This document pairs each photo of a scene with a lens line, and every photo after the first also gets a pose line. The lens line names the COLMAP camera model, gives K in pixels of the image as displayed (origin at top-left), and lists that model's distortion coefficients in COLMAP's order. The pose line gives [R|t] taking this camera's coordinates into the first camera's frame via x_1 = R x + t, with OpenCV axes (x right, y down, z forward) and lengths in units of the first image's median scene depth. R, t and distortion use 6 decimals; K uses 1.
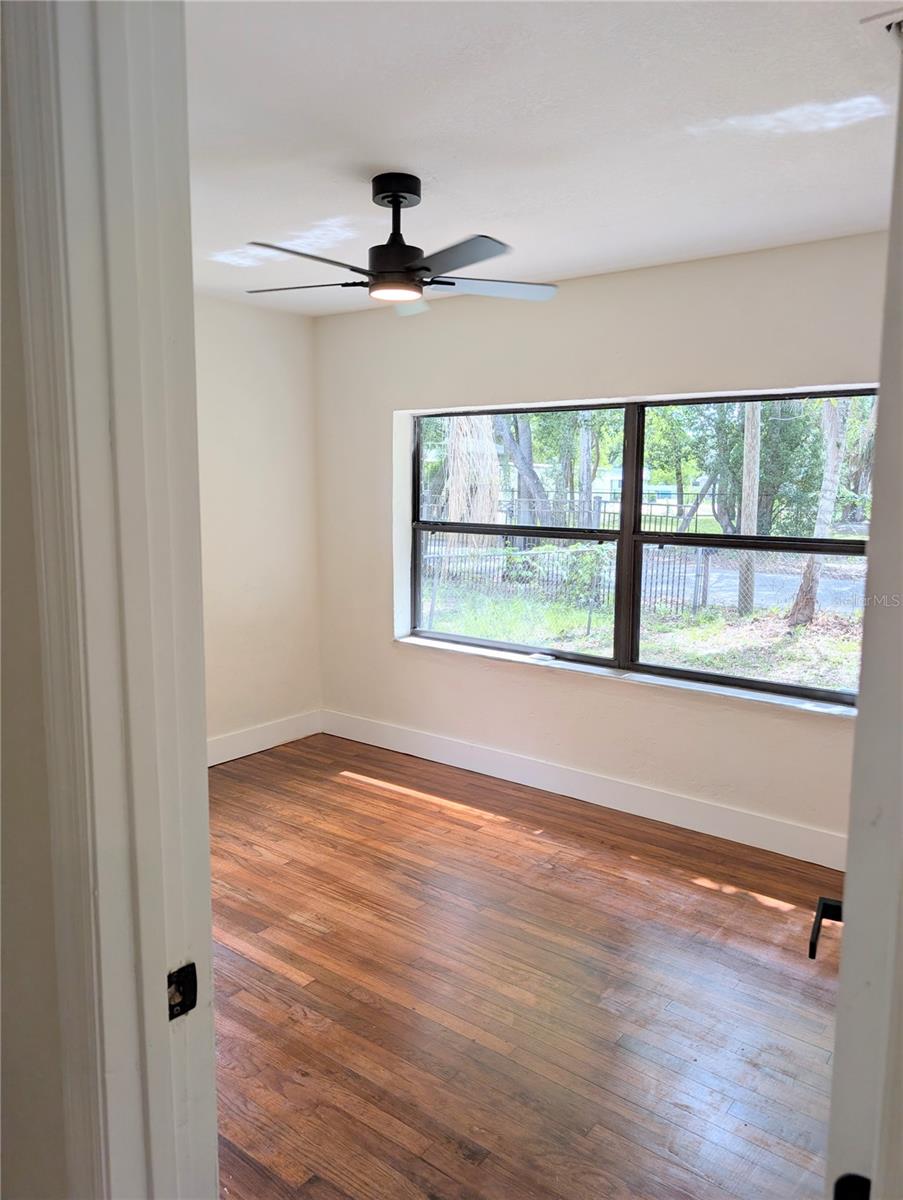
lens RADIAL K [[858.8, 0, 451.5], [0, 858.8, 600.0], [0, 0, 1]] dist [-0.004975, -0.005677]
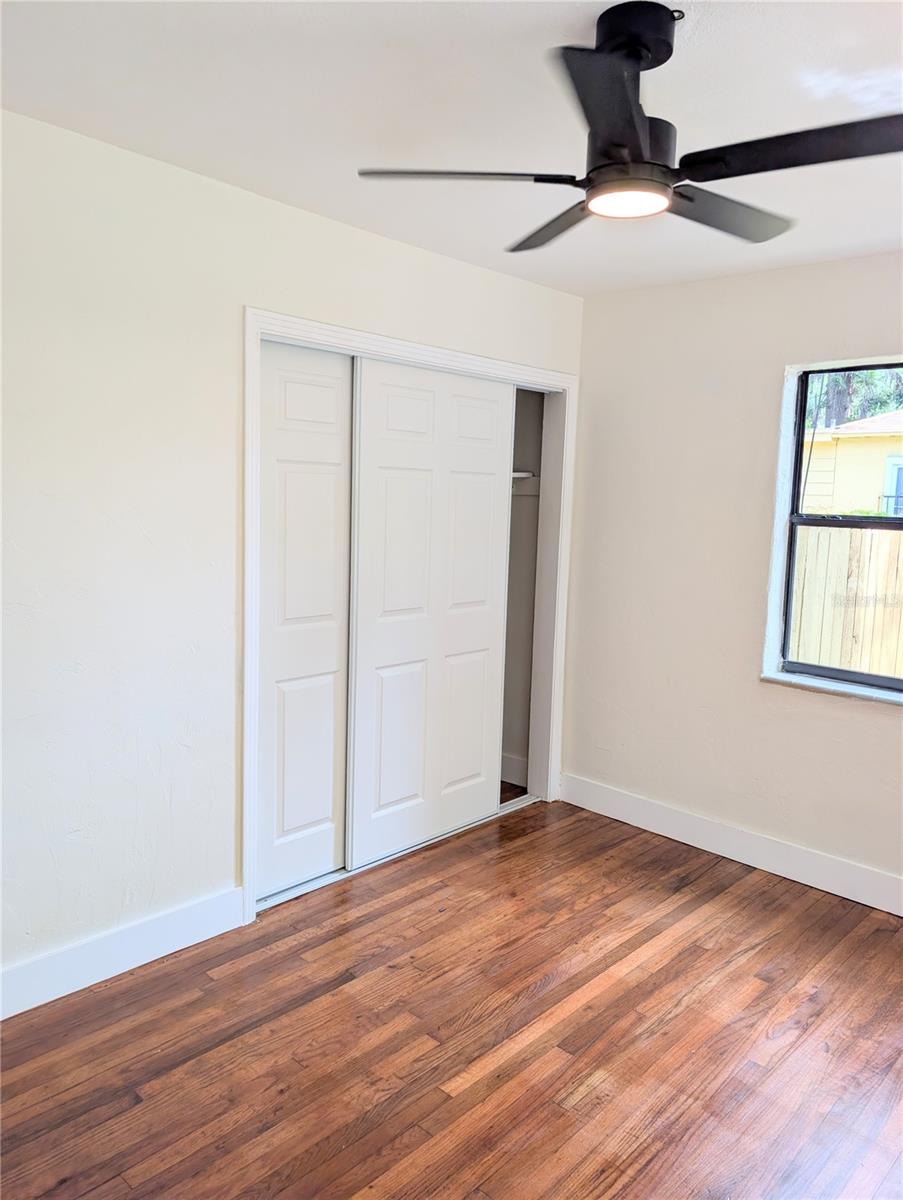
lens RADIAL K [[858.8, 0, 451.5], [0, 858.8, 600.0], [0, 0, 1]] dist [-0.004975, -0.005677]
pose [[-0.083913, 0.115364, -0.989773, 0.564935], [-0.172342, 0.976627, 0.128443, -0.120524], [0.981456, 0.181358, -0.062070, 0.910291]]
